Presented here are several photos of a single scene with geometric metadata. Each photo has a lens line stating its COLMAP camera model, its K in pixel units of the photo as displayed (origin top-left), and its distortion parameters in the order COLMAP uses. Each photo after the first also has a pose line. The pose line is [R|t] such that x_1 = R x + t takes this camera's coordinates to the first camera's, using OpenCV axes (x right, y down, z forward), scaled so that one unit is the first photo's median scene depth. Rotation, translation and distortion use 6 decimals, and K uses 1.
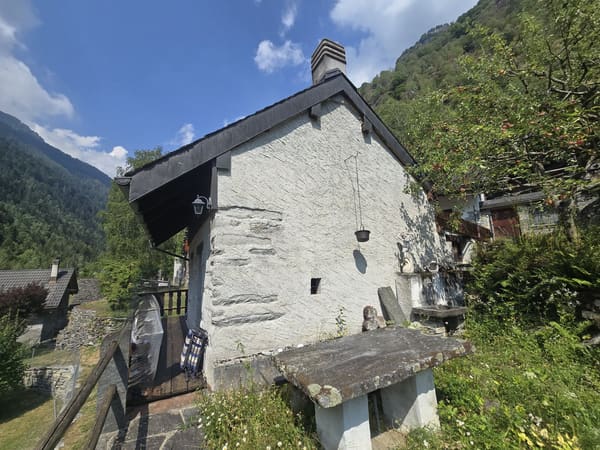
lens RADIAL K [[251.1, 0, 296.2], [0, 251.1, 223.3], [0, 0, 1]] dist [0.004643, -0.001488]
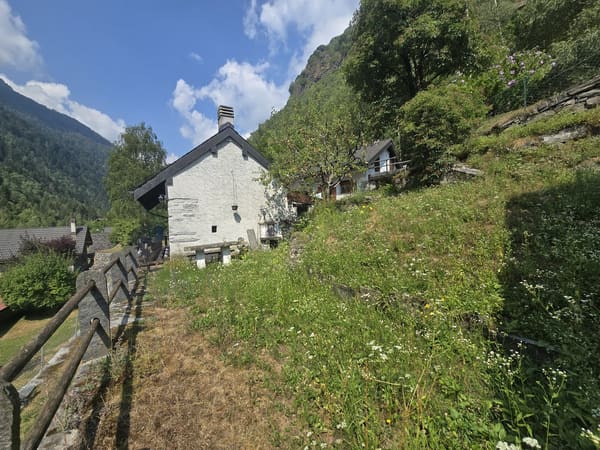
lens RADIAL K [[251.1, 0, 294.9], [0, 251.1, 222.7], [0, 0, 1]] dist [0.004643, -0.001488]
pose [[0.999717, -0.022019, 0.008987, 0.653538], [0.020025, 0.983221, 0.181318, -0.184790], [-0.012828, -0.181087, 0.983383, -1.092736]]
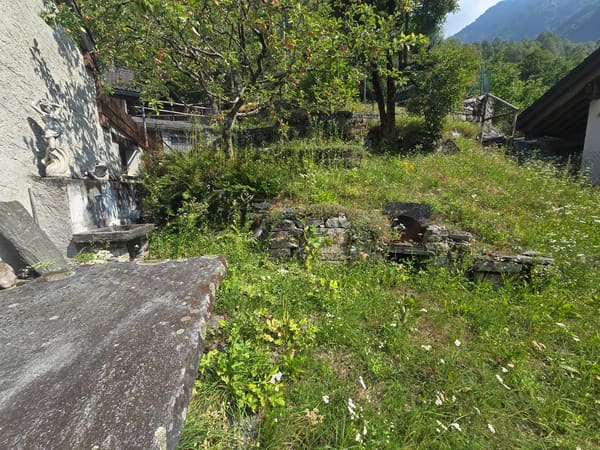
lens RADIAL K [[251.1, 0, 297.2], [0, 251.1, 227.8], [0, 0, 1]] dist [0.004643, -0.001488]
pose [[0.287231, -0.118156, 0.950546, 0.046569], [-0.163449, 0.971762, 0.170183, 0.114463], [-0.943813, -0.204248, 0.259808, 0.300702]]
